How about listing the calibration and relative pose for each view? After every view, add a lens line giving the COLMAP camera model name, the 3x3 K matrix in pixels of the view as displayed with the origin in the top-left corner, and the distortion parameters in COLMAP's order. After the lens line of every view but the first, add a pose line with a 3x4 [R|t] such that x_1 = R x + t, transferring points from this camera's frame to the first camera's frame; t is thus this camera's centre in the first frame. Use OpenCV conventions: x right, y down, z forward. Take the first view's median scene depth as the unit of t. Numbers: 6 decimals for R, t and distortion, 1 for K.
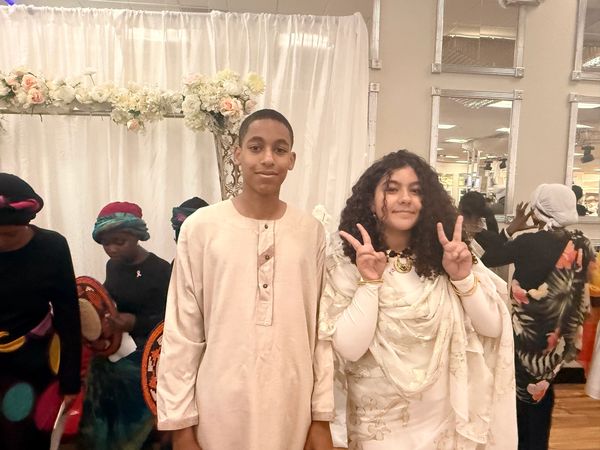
lens RADIAL K [[379.9, 0, 282.9], [0, 379.9, 245.8], [0, 0, 1]] dist [0.000492, 0.004598]
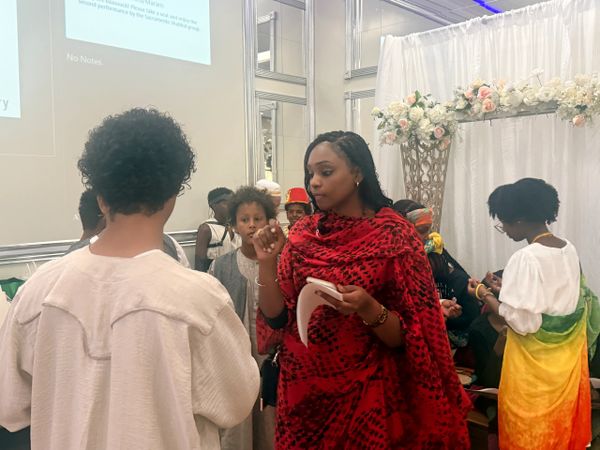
lens RADIAL K [[599.5, 0, 298.5], [0, 599.5, 223.3], [0, 0, 1]] dist [-0.003675, 0.000000]
pose [[0.680046, 0.005329, -0.733150, 0.235605], [-0.047199, 0.998218, -0.036524, 0.031916], [0.731649, 0.059442, 0.679085, -0.532927]]
